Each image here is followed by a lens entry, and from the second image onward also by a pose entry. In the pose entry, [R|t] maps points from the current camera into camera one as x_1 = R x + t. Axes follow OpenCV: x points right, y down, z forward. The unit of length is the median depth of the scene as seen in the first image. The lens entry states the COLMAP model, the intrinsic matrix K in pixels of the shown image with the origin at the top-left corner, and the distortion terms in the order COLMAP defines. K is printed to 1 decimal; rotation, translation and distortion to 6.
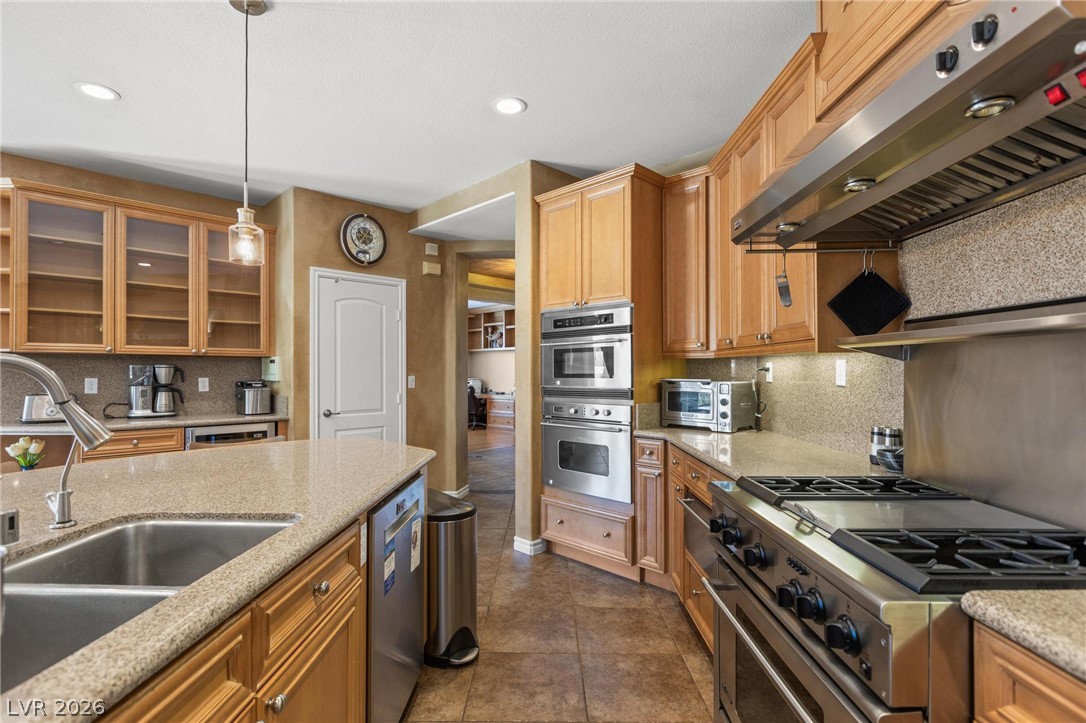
lens RADIAL K [[504.3, 0, 559.3], [0, 504.3, 379.3], [0, 0, 1]] dist [0.000517, -0.000045]
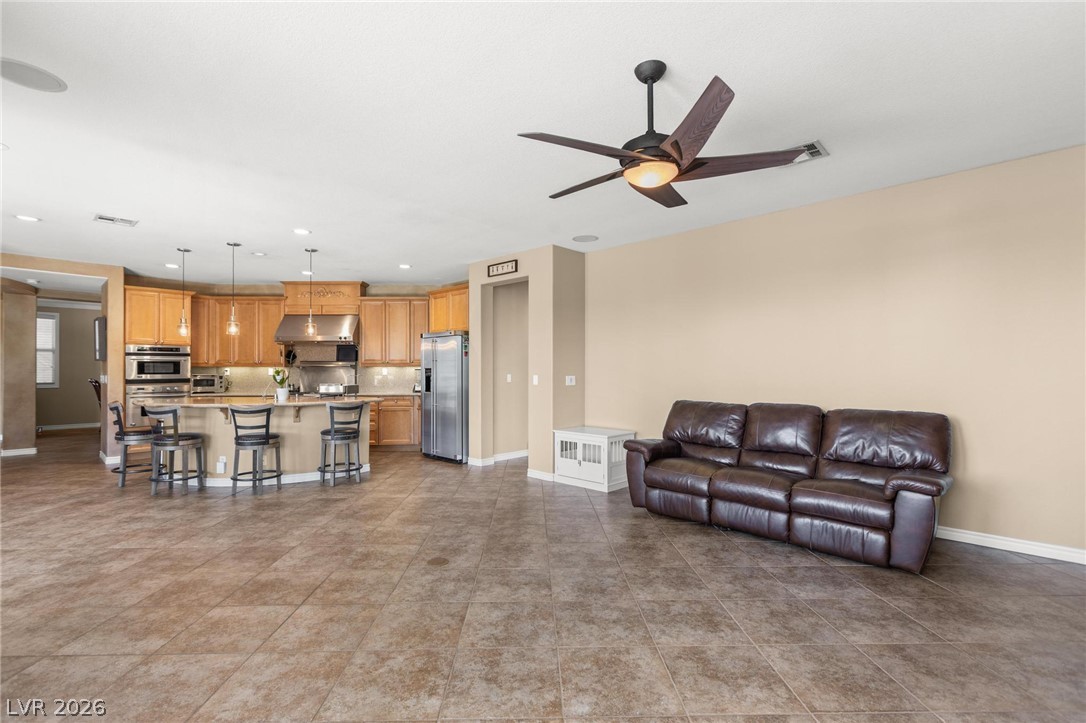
lens RADIAL K [[490.8, 0, 543.8], [0, 490.8, 370.7], [0, 0, 1]] dist [0.000384, 0.000183]
pose [[-0.038026, 0.001252, 0.999276, -2.050306], [0.014975, 0.999888, -0.000683, 0.007516], [-0.999165, 0.014939, -0.038041, -0.594137]]
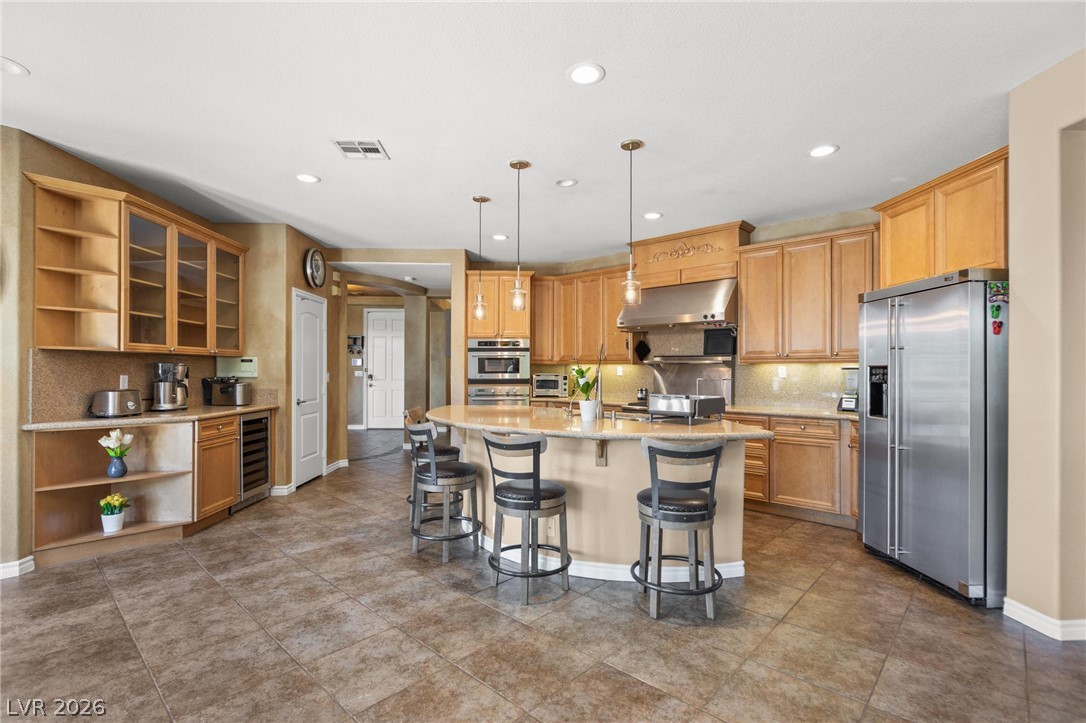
lens RADIAL K [[504.3, 0, 539.2], [0, 504.3, 366.8], [0, 0, 1]] dist [0.000517, -0.000045]
pose [[0.673762, 0.007367, 0.738912, -1.158883], [0.005867, 0.999865, -0.015318, 0.001800], [-0.738925, 0.014656, 0.673628, -0.365858]]
